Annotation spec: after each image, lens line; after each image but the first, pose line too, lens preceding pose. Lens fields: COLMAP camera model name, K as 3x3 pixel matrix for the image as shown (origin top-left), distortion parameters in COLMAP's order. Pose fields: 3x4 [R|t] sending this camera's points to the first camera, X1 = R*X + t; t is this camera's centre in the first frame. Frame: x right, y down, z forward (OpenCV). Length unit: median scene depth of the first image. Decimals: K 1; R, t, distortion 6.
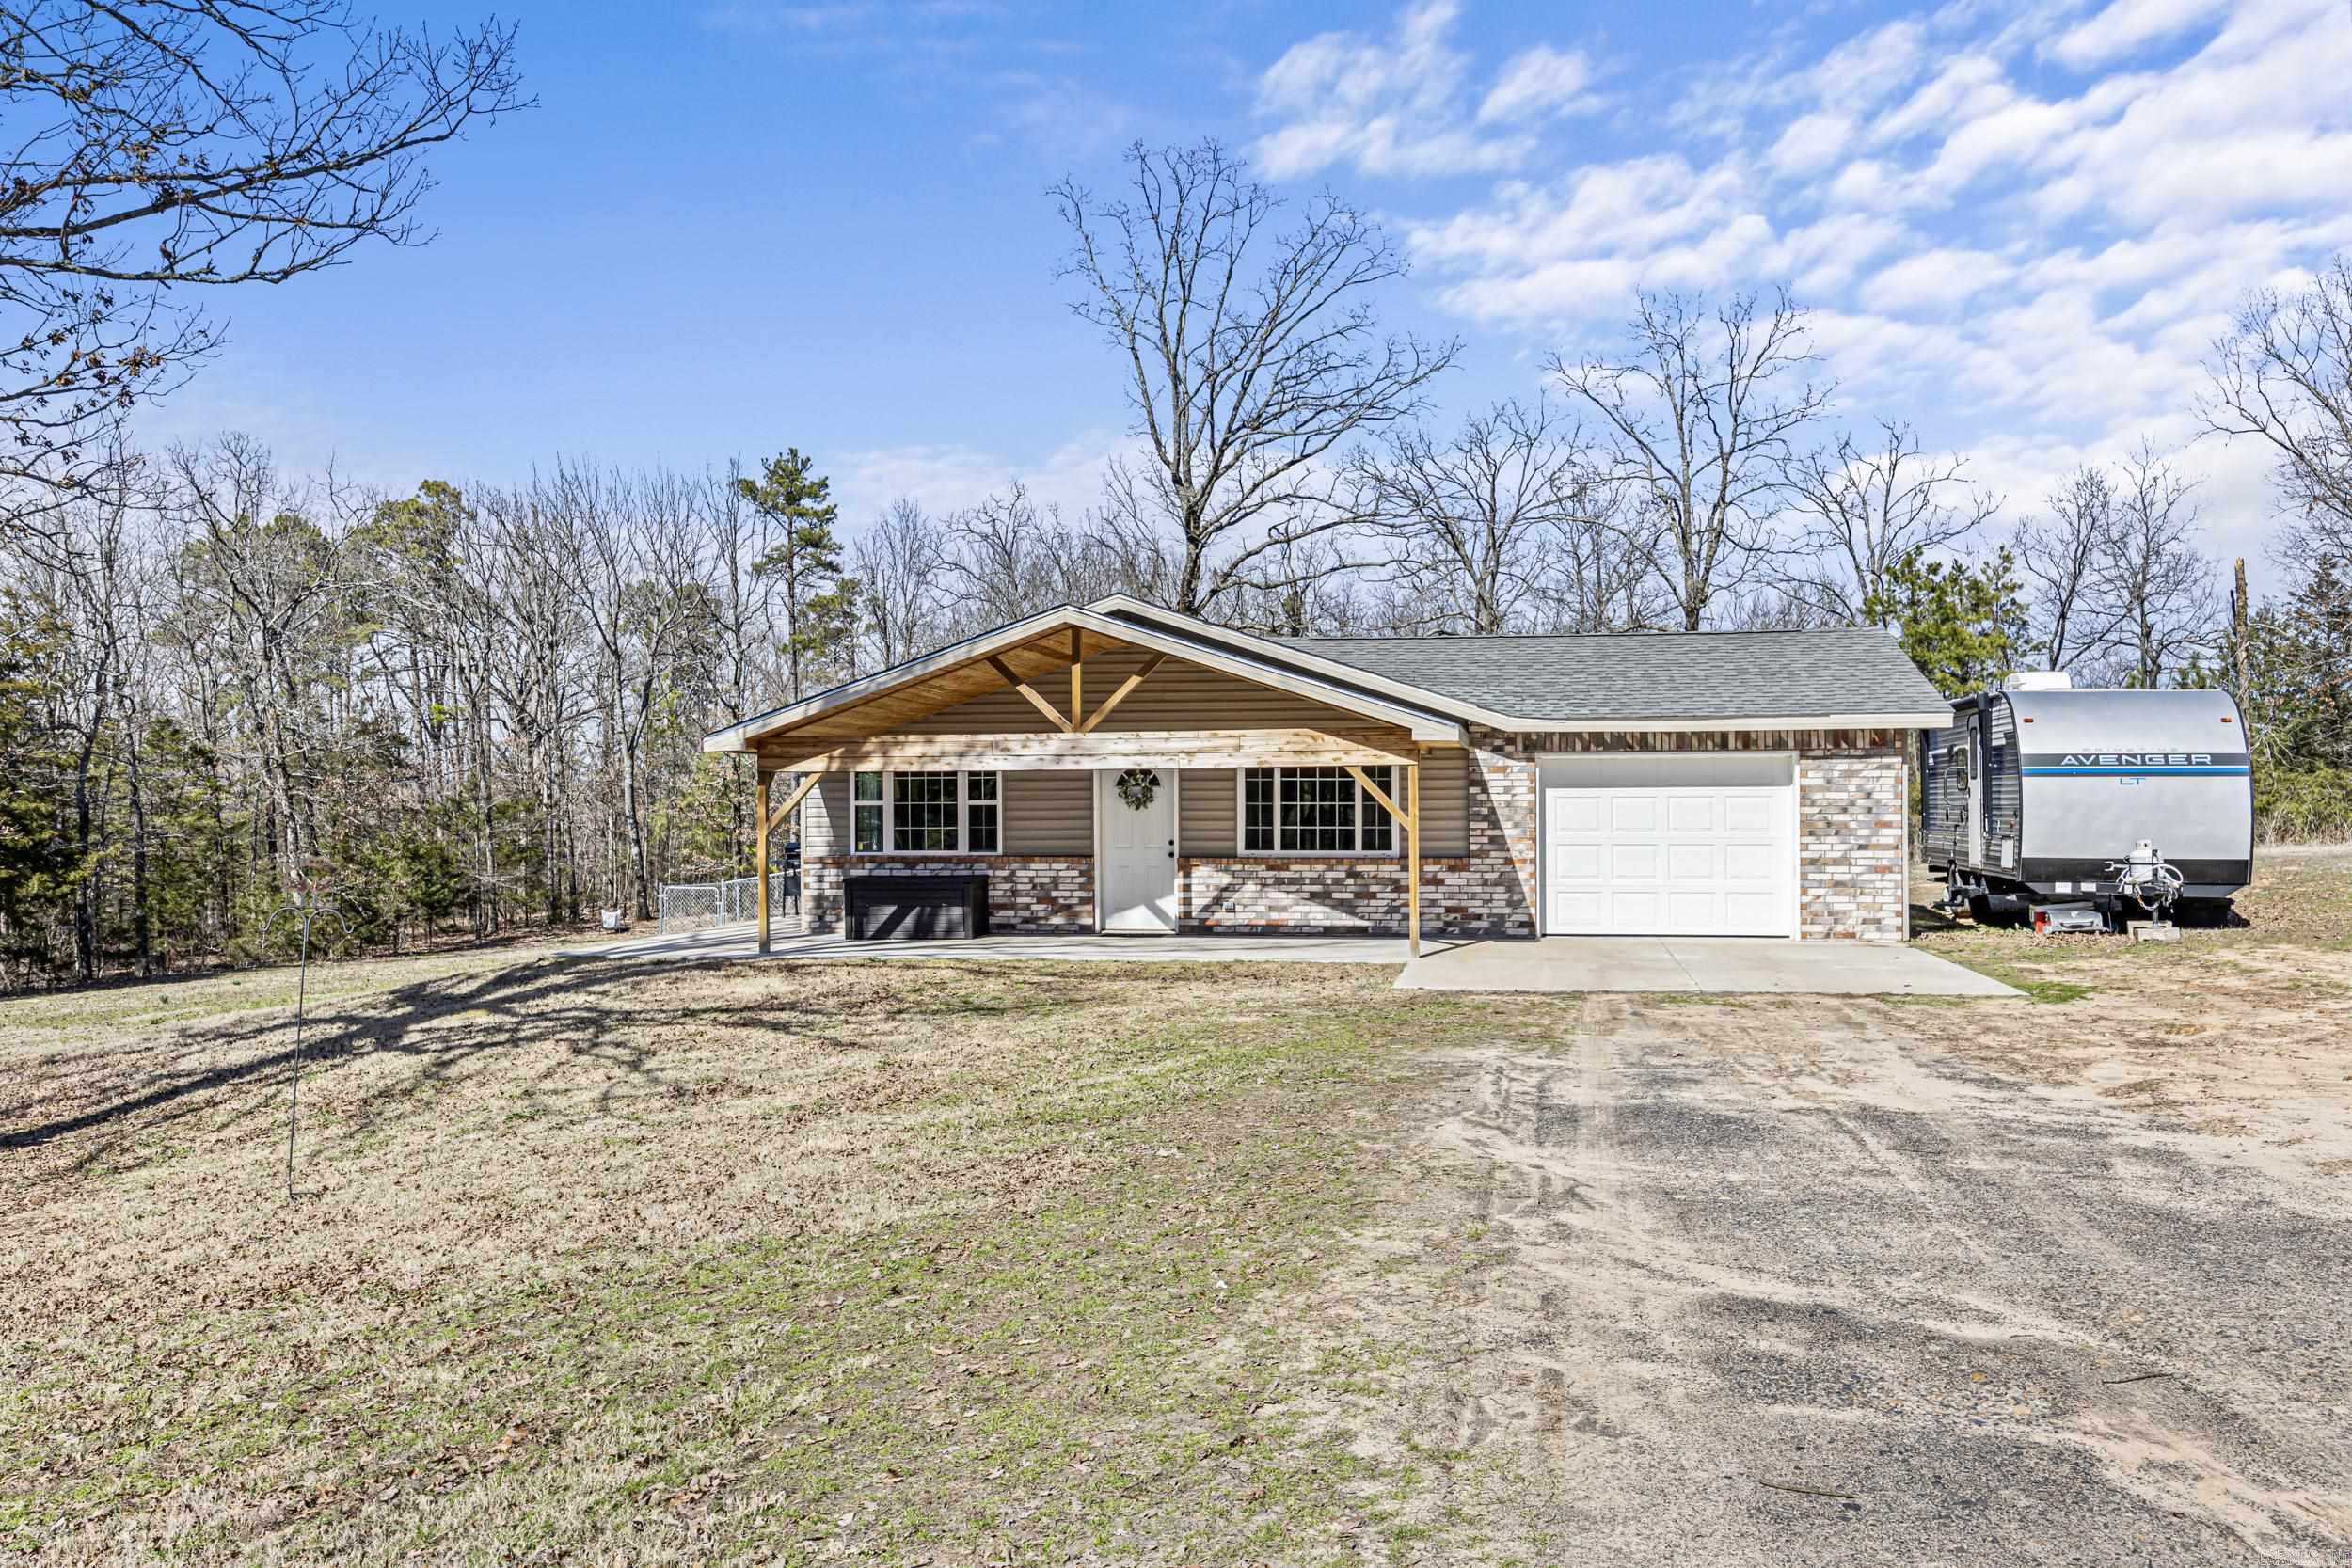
lens RADIAL K [[1801.8, 0, 1176.0], [0, 1801.8, 784.0], [0, 0, 1]] dist [-0.004749, -0.002885]
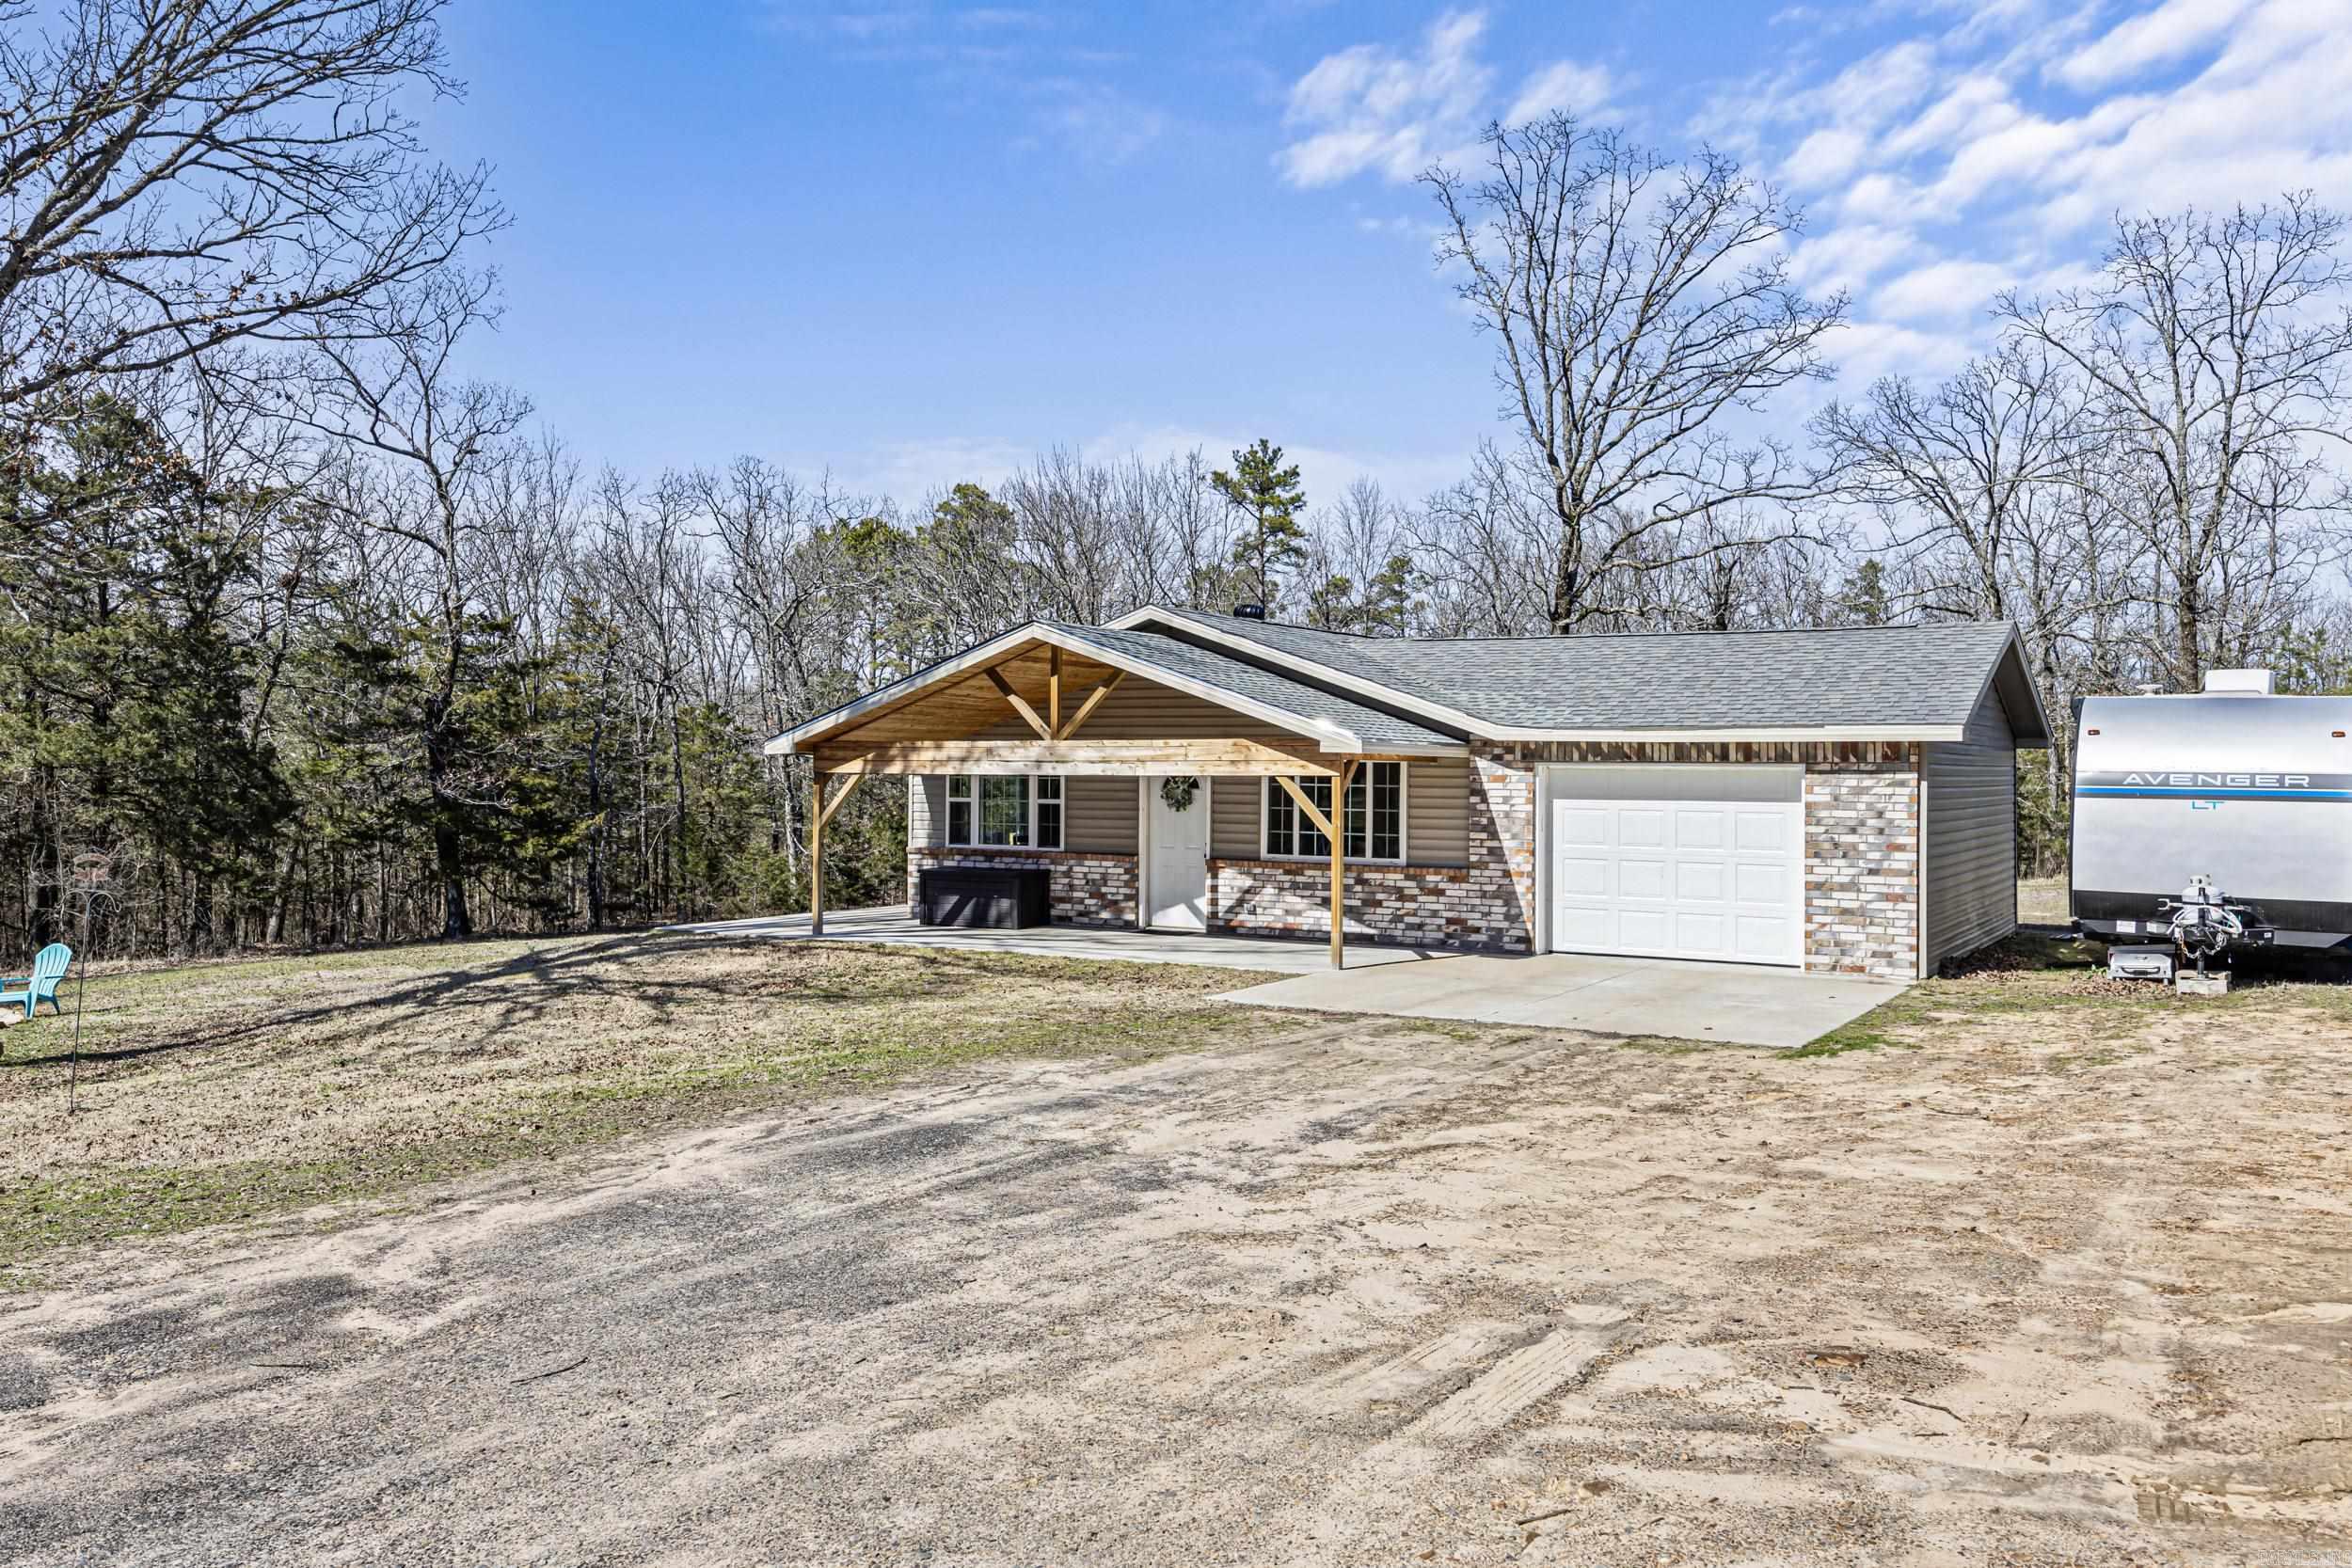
lens RADIAL K [[1830.2, 0, 1174.8], [0, 1830.2, 720.6], [0, 0, 1]] dist [0.004746, -0.004564]
pose [[0.934871, 0.003593, -0.354971, 0.365553], [-0.010484, 0.999792, -0.017490, -0.020378], [0.354834, 0.020073, 0.934714, 0.013829]]
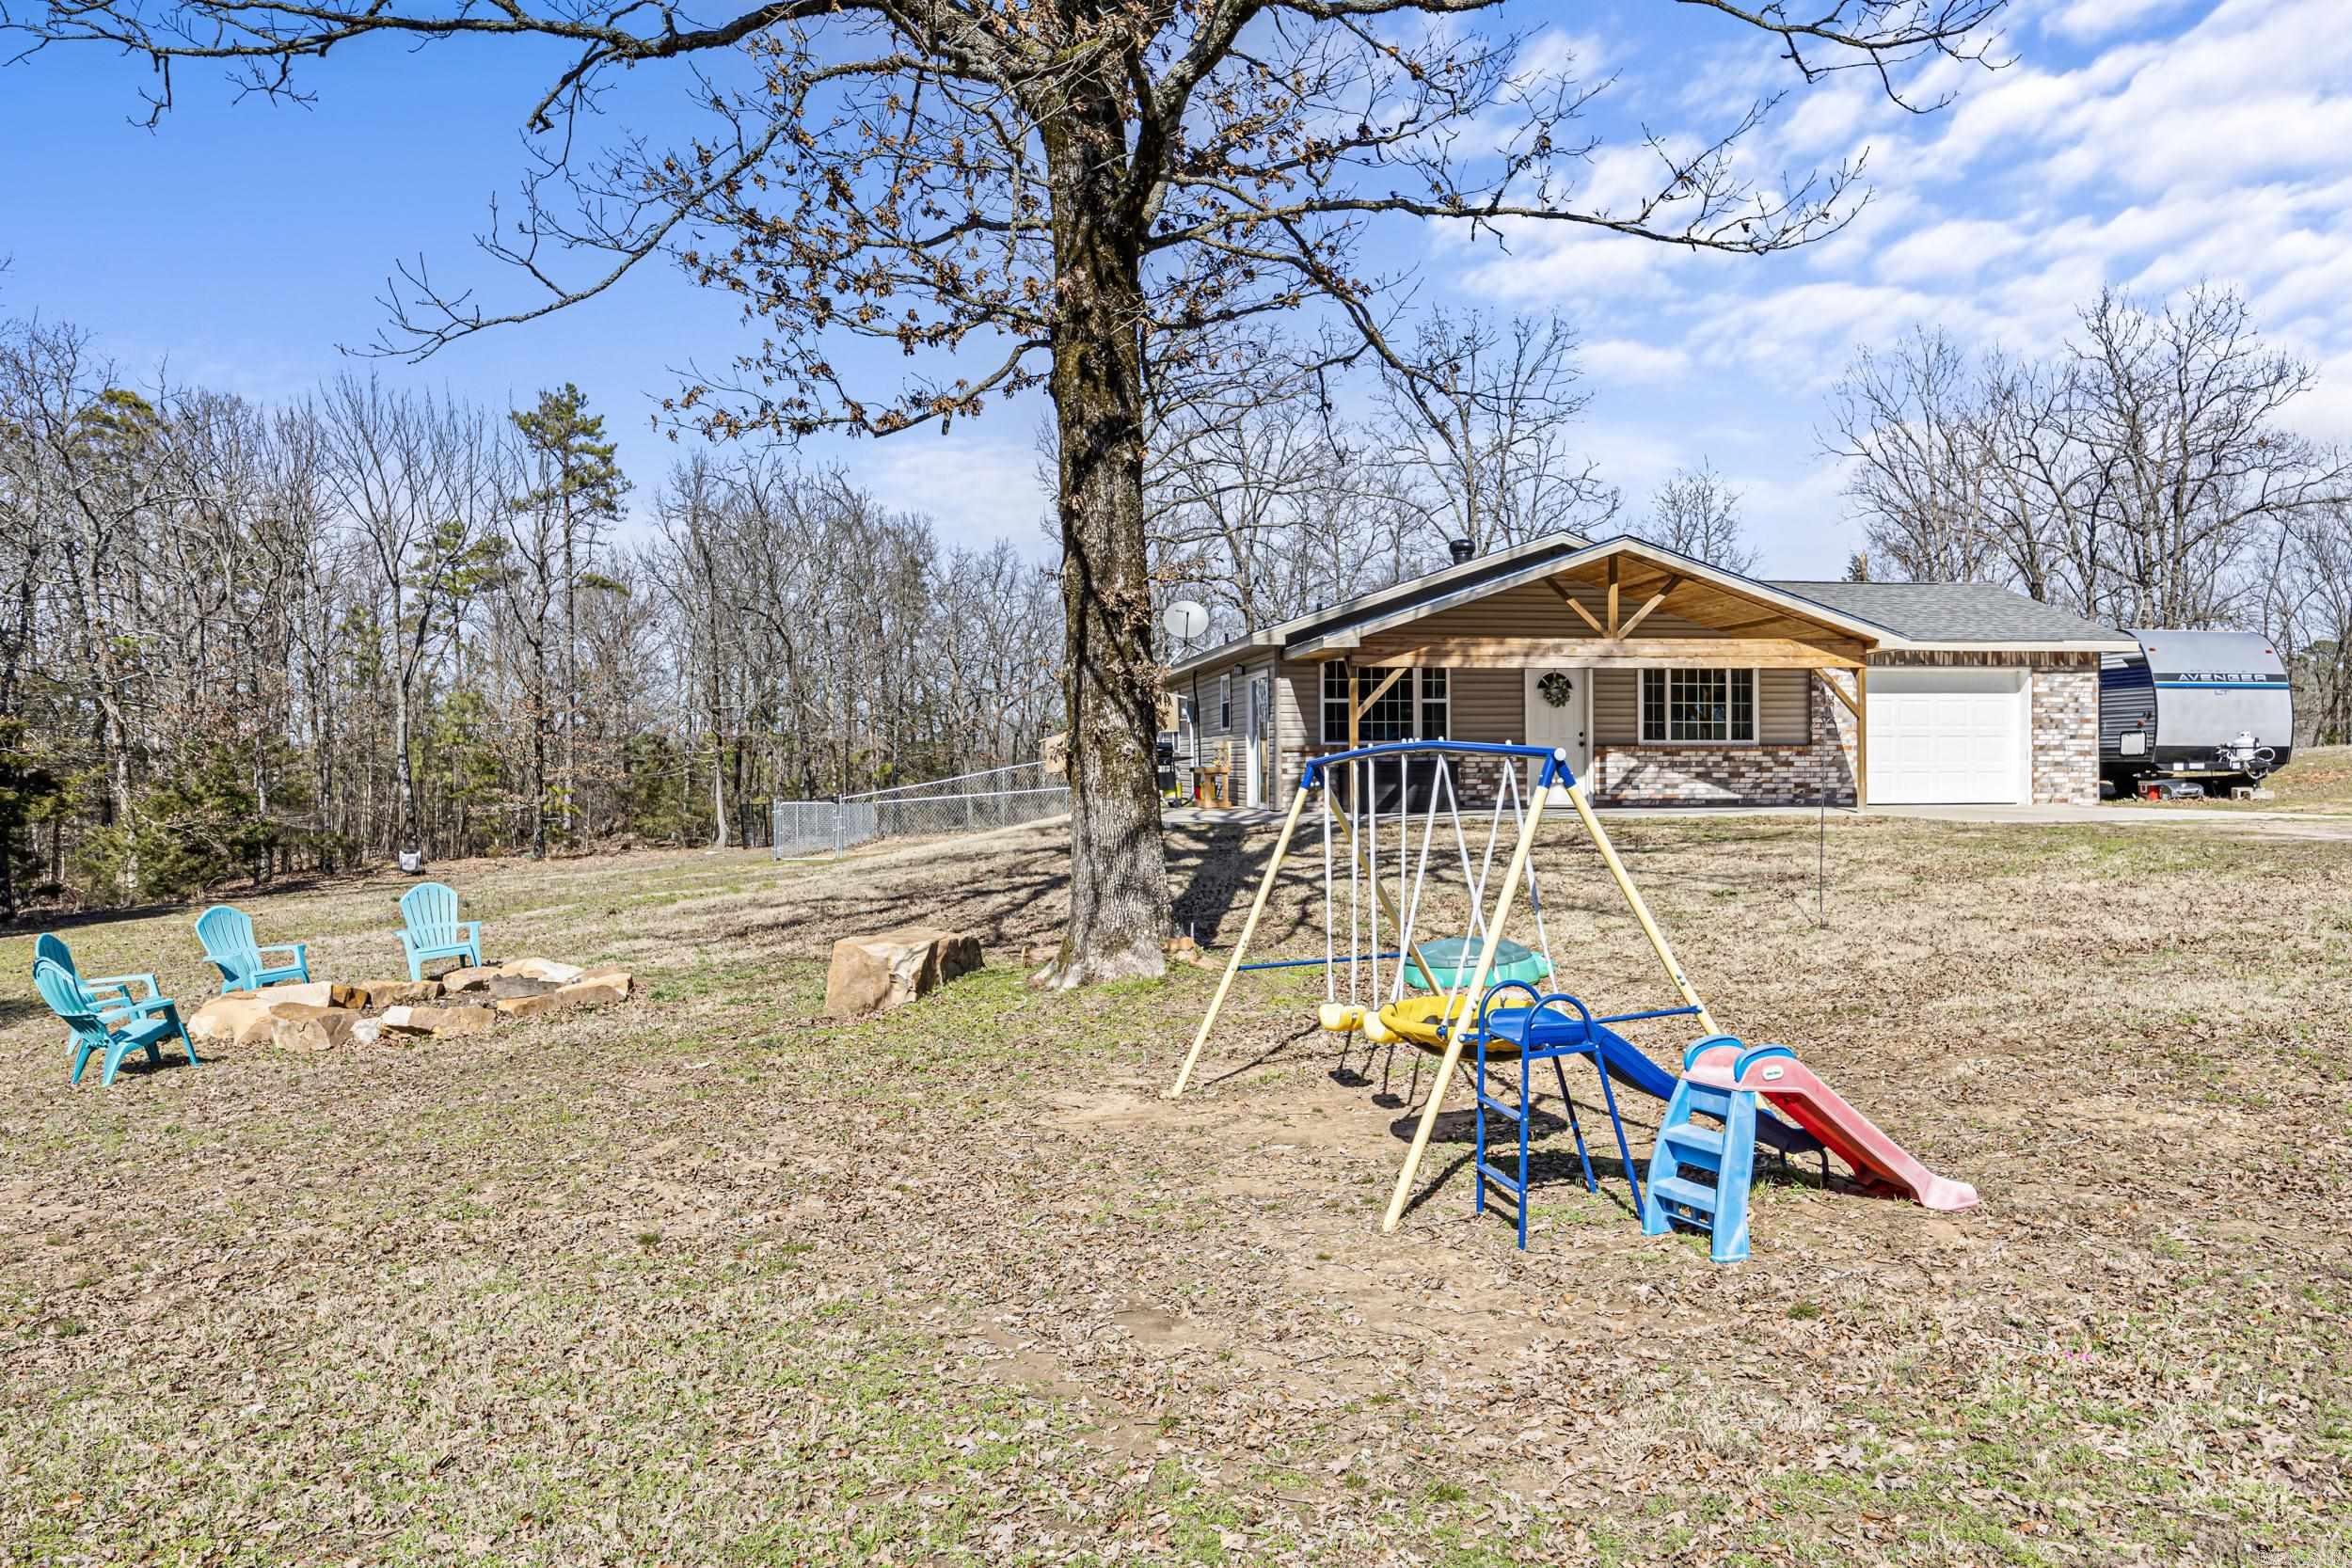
lens RADIAL K [[1744.5, 0, 1176.0], [0, 1744.5, 784.0], [0, 0, 1]] dist [-0.000852, -0.001816]
pose [[0.945147, -0.001523, 0.326643, -0.685713], [-0.004204, 0.999850, 0.016825, 0.049668], [-0.326619, -0.017275, 0.944998, -0.045140]]
